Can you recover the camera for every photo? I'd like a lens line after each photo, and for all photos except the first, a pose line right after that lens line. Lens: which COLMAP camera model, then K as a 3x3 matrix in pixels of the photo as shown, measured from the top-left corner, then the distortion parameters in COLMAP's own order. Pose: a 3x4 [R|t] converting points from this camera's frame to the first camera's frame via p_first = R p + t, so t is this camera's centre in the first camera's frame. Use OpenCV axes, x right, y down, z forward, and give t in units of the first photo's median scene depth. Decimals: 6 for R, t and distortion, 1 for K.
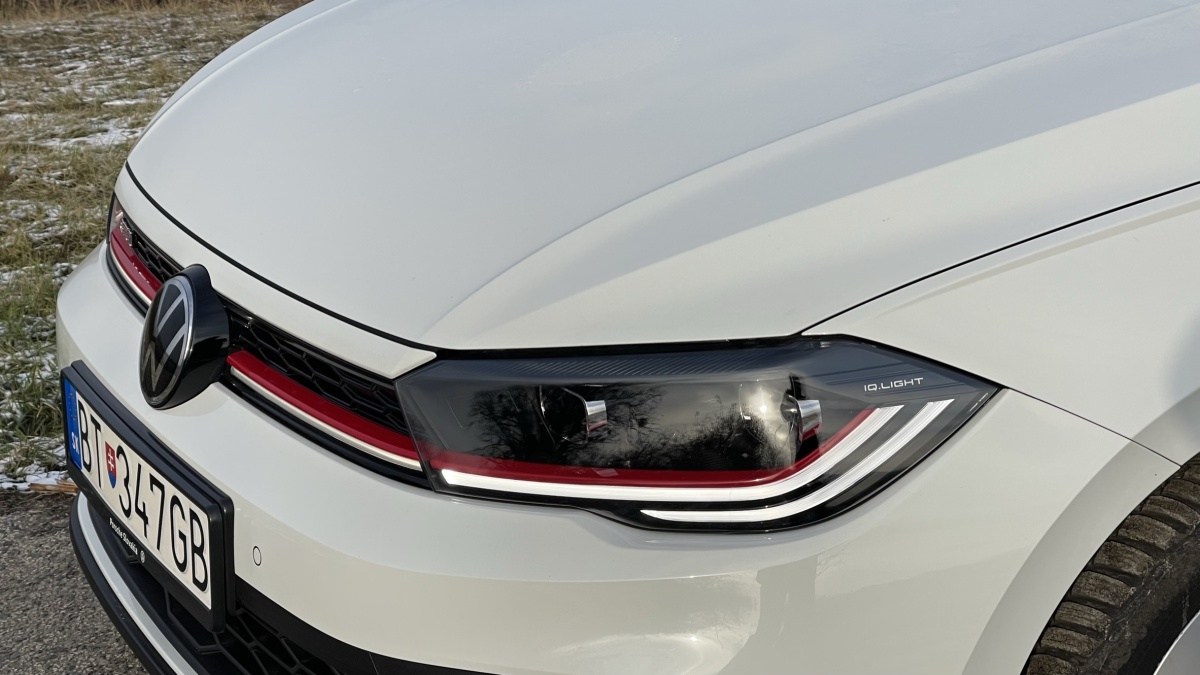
lens RADIAL K [[2346.3, 0, 599.6], [0, 2346.3, 339.1], [0, 0, 1]] dist [-0.035572, 0.000000]
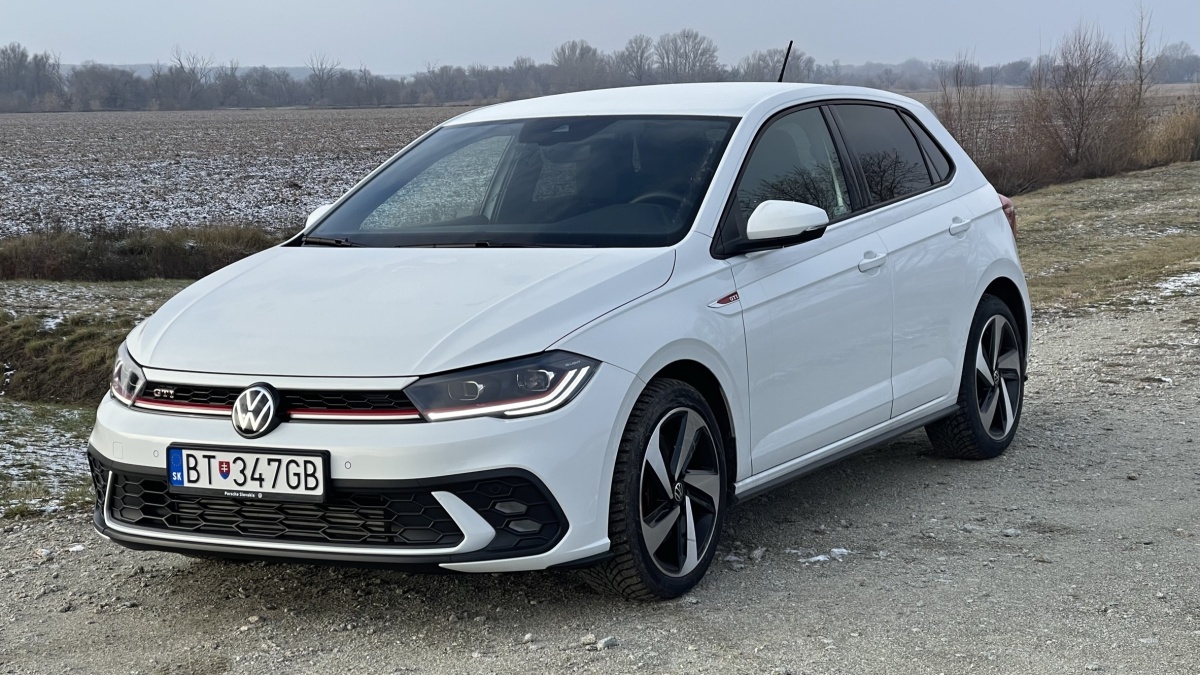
lens RADIAL K [[2346.3, 0, 599.9], [0, 2346.3, 339.2], [0, 0, 1]] dist [-0.035572, 0.000000]
pose [[0.841573, -0.075146, 0.534890, -1.292293], [0.181975, 0.971829, -0.149779, 0.394363], [-0.508566, 0.223387, 0.831540, -1.397909]]
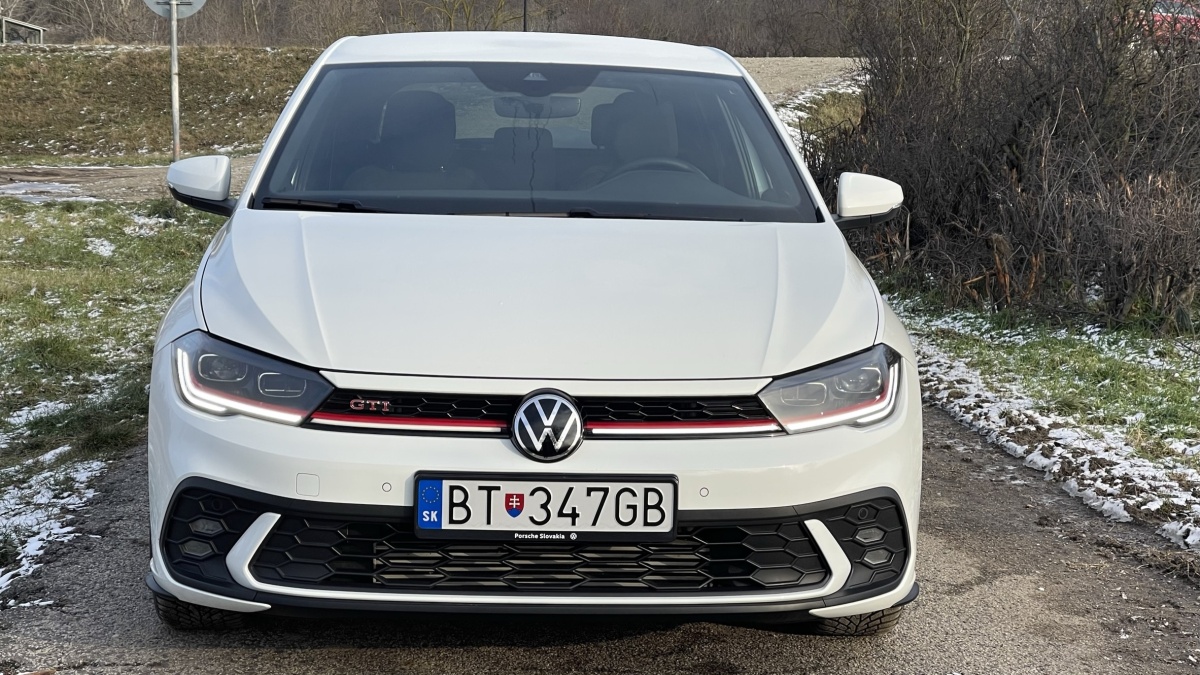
lens RADIAL K [[2346.3, 0, 602.3], [0, 2346.3, 338.3], [0, 0, 1]] dist [-0.035572, 0.000000]
pose [[0.444442, -0.083625, 0.891896, -2.001592], [0.236164, 0.971349, -0.026609, -0.009420], [-0.864117, 0.222459, 0.451457, 0.071158]]
